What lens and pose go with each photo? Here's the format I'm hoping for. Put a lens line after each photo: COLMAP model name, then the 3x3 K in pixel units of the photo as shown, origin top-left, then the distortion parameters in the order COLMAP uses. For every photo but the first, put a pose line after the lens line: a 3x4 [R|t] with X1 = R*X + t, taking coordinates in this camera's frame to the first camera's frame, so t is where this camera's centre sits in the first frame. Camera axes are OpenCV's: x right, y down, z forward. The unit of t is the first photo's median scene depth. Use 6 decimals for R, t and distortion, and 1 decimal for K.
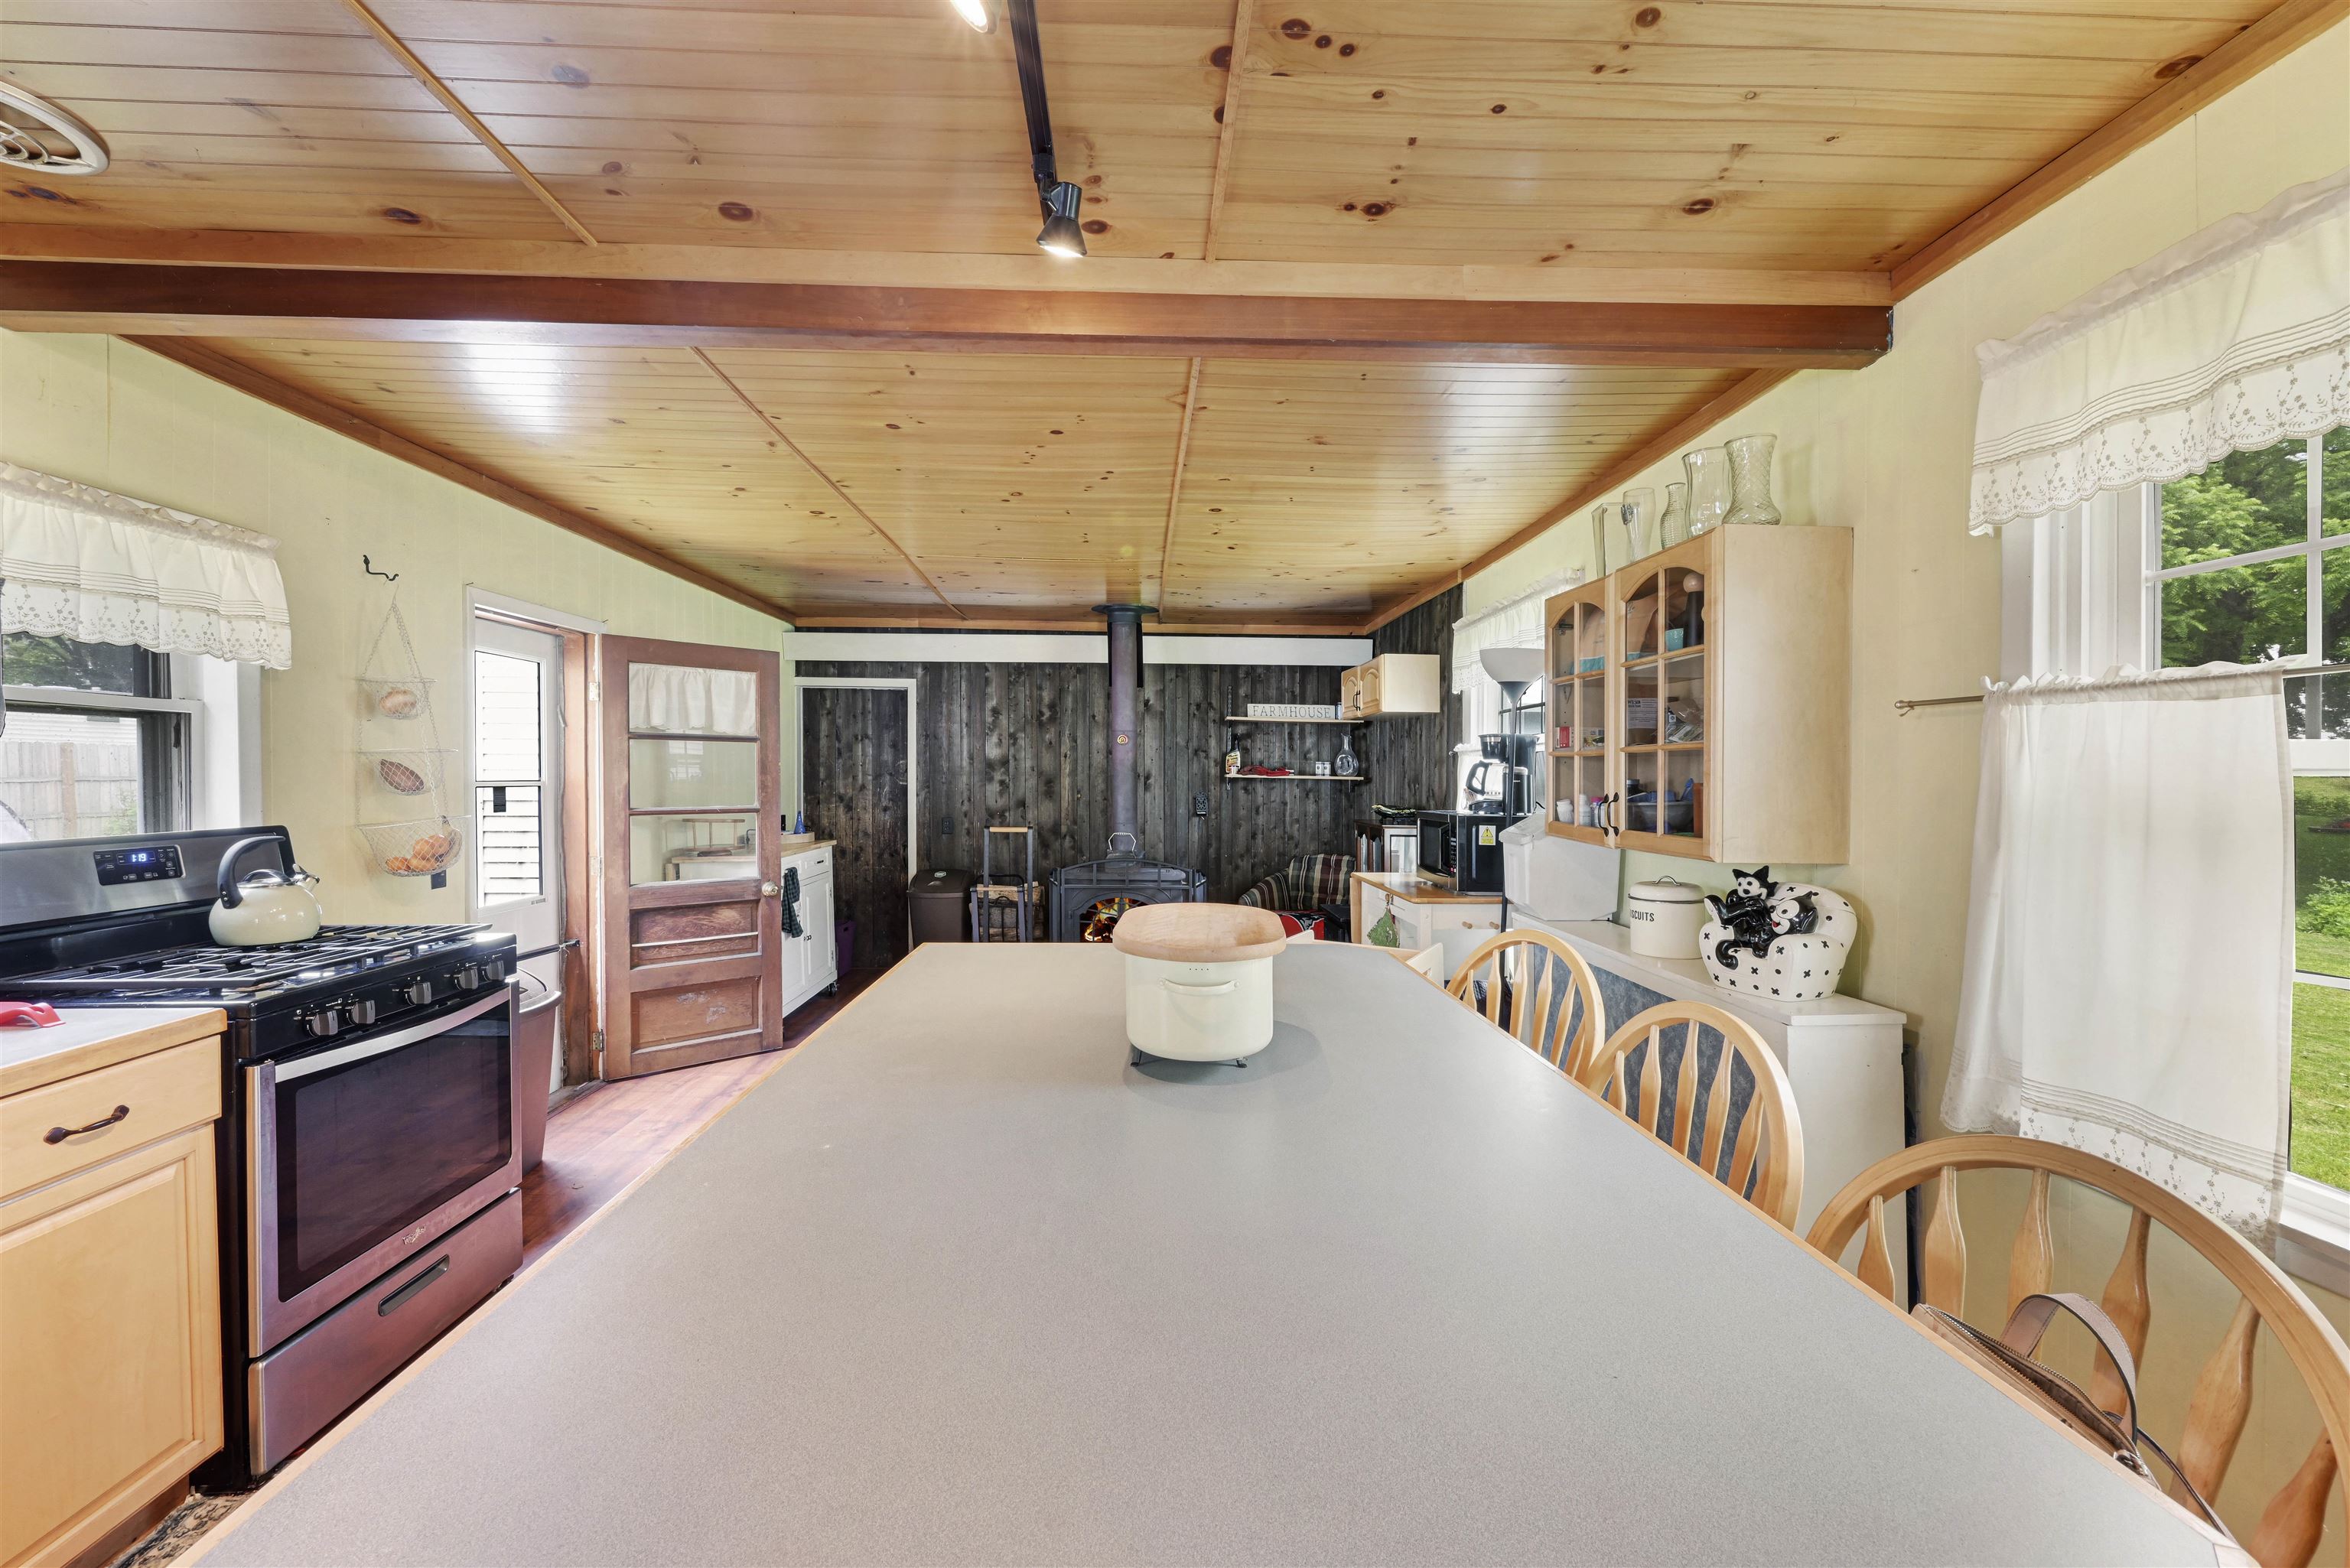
lens RADIAL K [[948.7, 0, 1173.7], [0, 948.7, 783.5], [0, 0, 1]] dist [-0.001180, 0.000634]
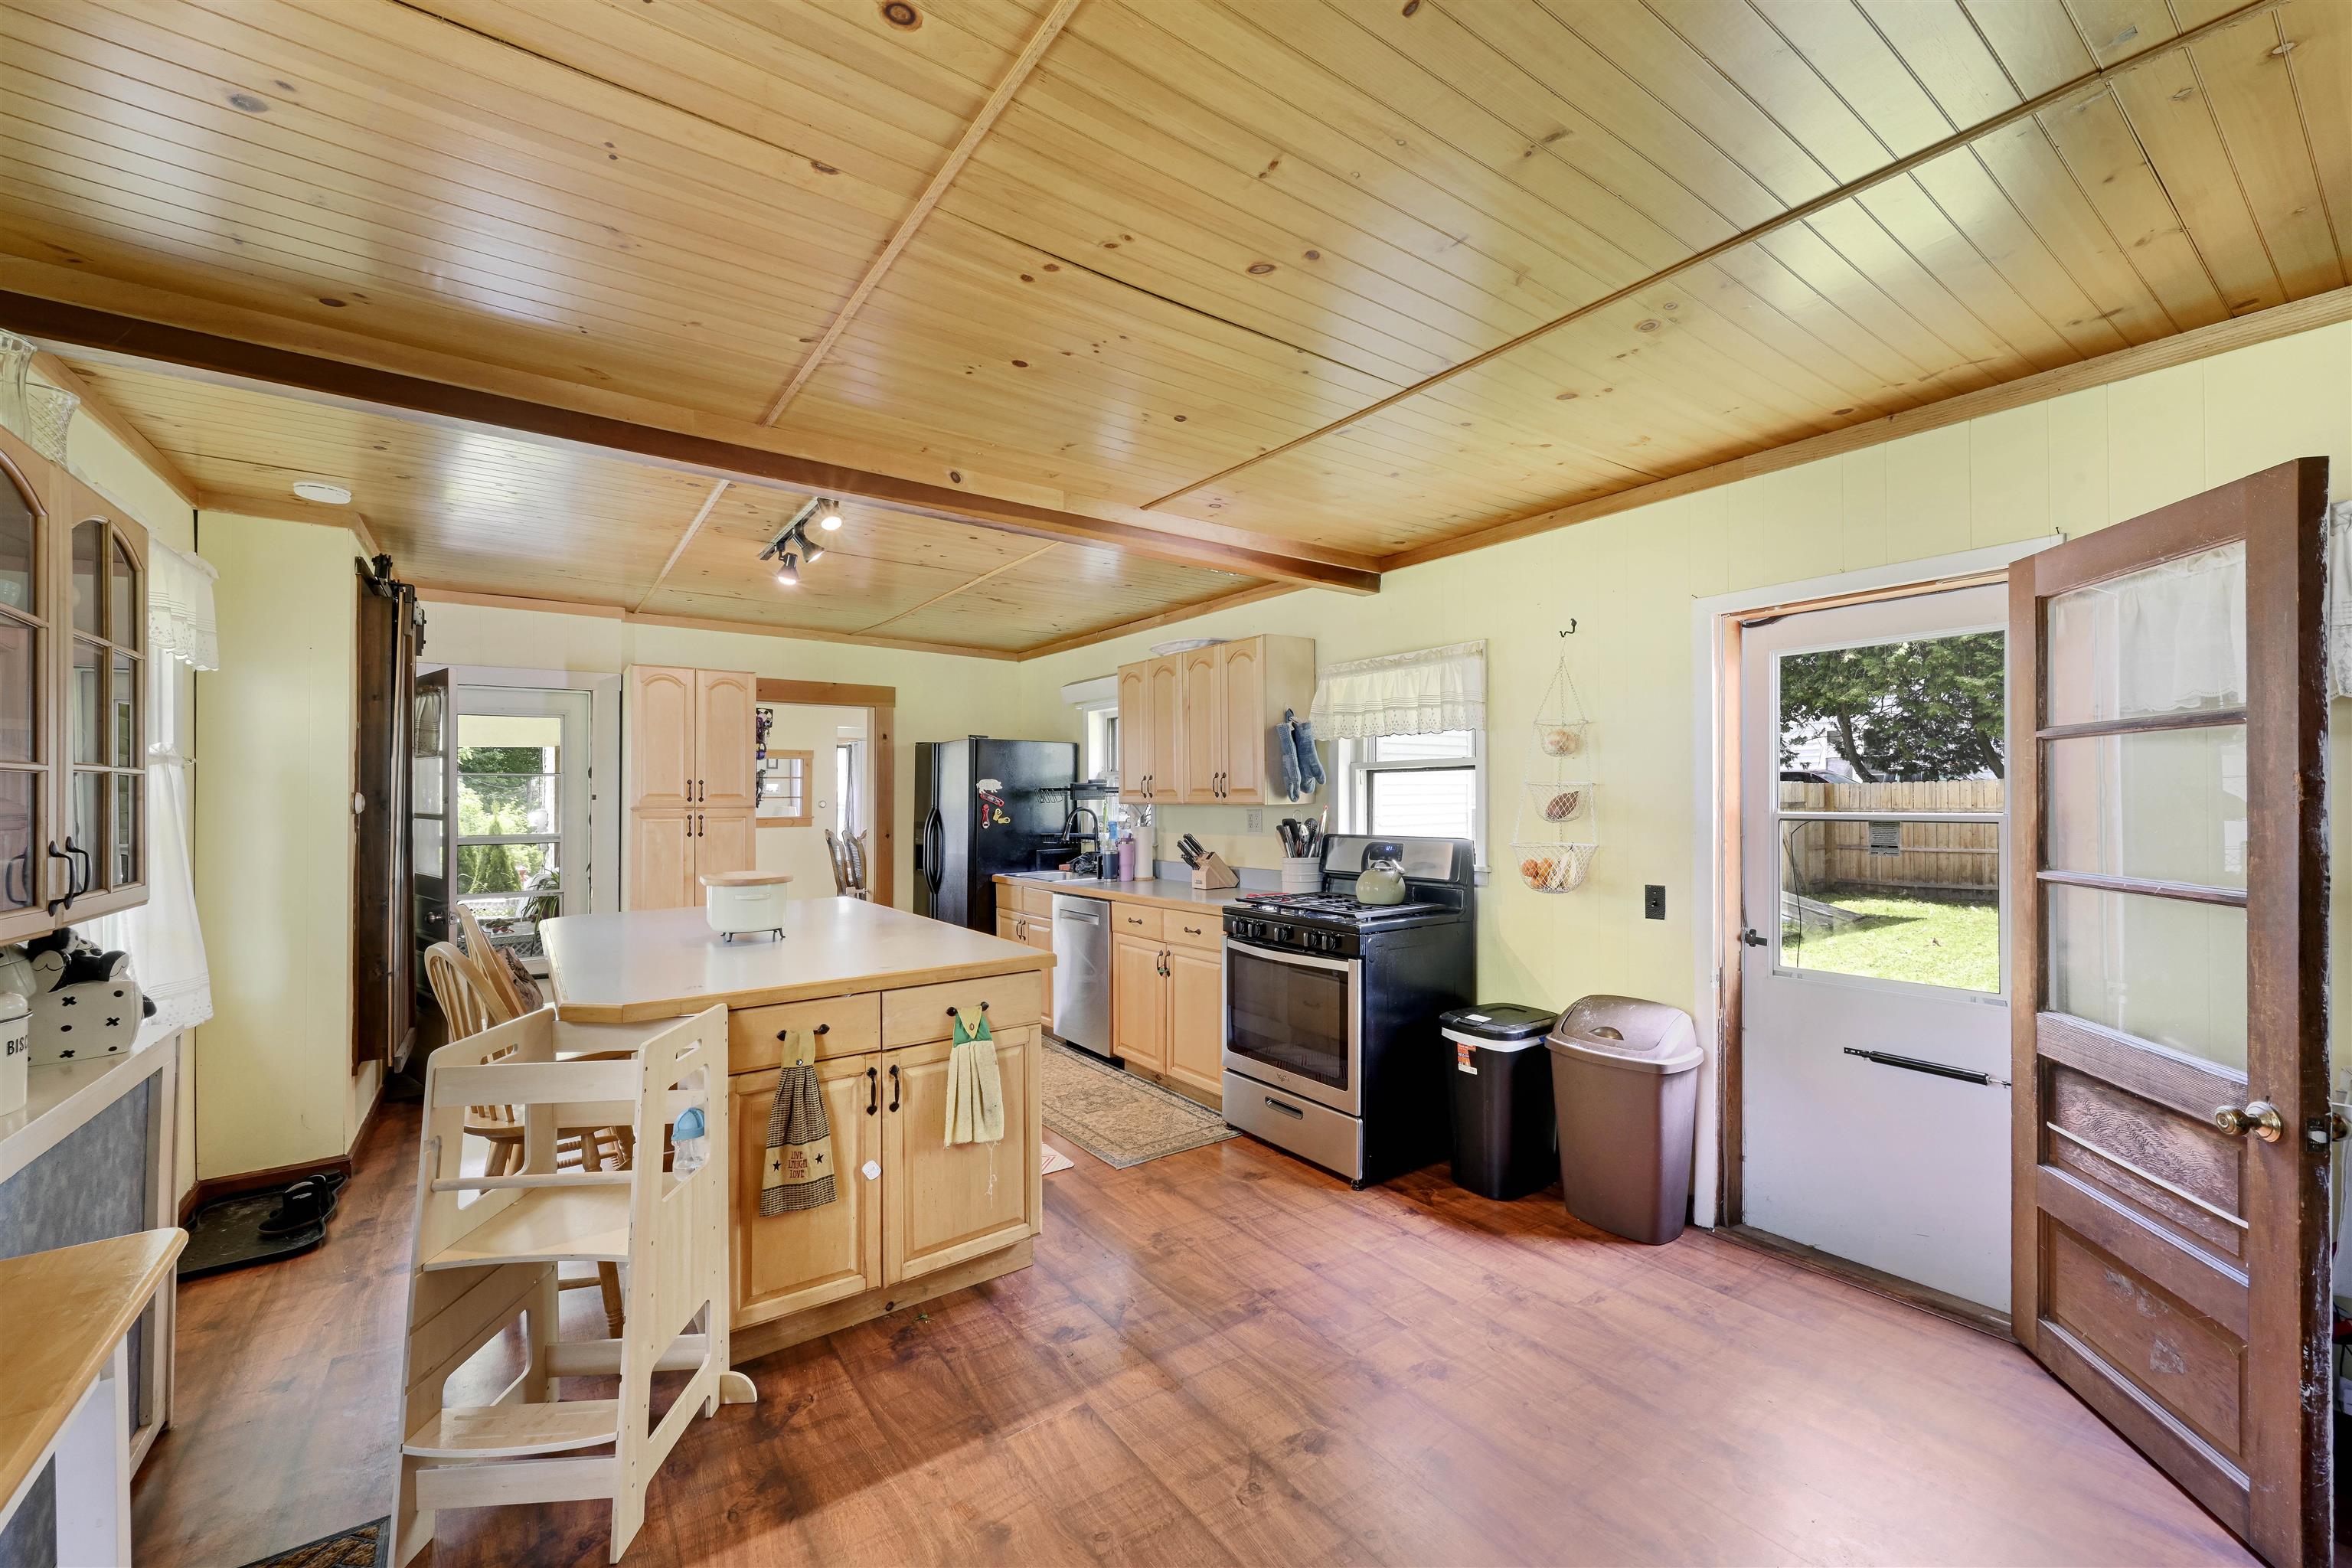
lens RADIAL K [[949.6, 0, 1177.8], [0, 949.6, 795.7], [0, 0, 1]] dist [-0.001180, 0.000634]
pose [[-0.837855, 0.000300, -0.545893, 0.162154], [-0.003773, 0.999973, 0.006339, -0.019101], [0.545880, 0.007371, -0.837831, 1.384899]]
